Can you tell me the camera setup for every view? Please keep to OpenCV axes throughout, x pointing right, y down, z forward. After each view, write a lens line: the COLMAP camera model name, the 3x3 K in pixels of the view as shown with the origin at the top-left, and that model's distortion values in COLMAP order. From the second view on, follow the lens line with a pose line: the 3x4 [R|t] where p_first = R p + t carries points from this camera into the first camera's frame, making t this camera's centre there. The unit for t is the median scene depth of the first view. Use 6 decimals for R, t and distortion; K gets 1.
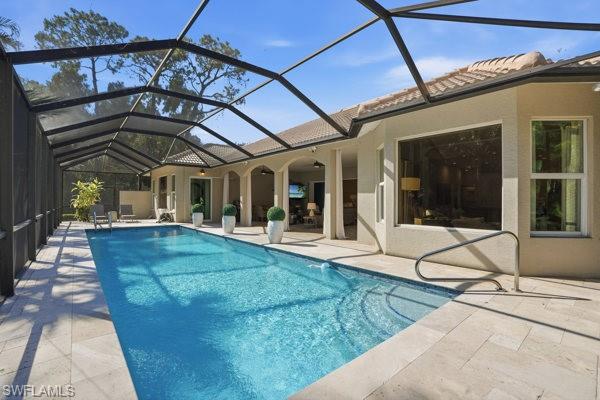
lens RADIAL K [[277.9, 0, 301.8], [0, 277.9, 199.2], [0, 0, 1]] dist [-0.070915, 0.024463]
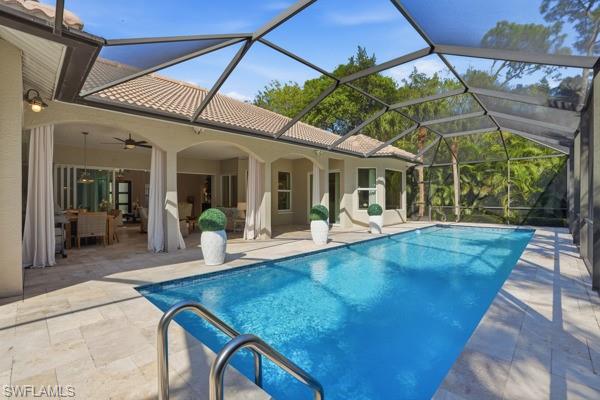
lens RADIAL K [[277.9, 0, 301.8], [0, 277.9, 199.2], [0, 0, 1]] dist [-0.070915, 0.024463]
pose [[-0.088481, -0.006803, 0.996055, -0.712328], [-0.001223, 0.999977, 0.006721, -0.001556], [-0.996077, -0.000624, -0.088487, 0.792407]]
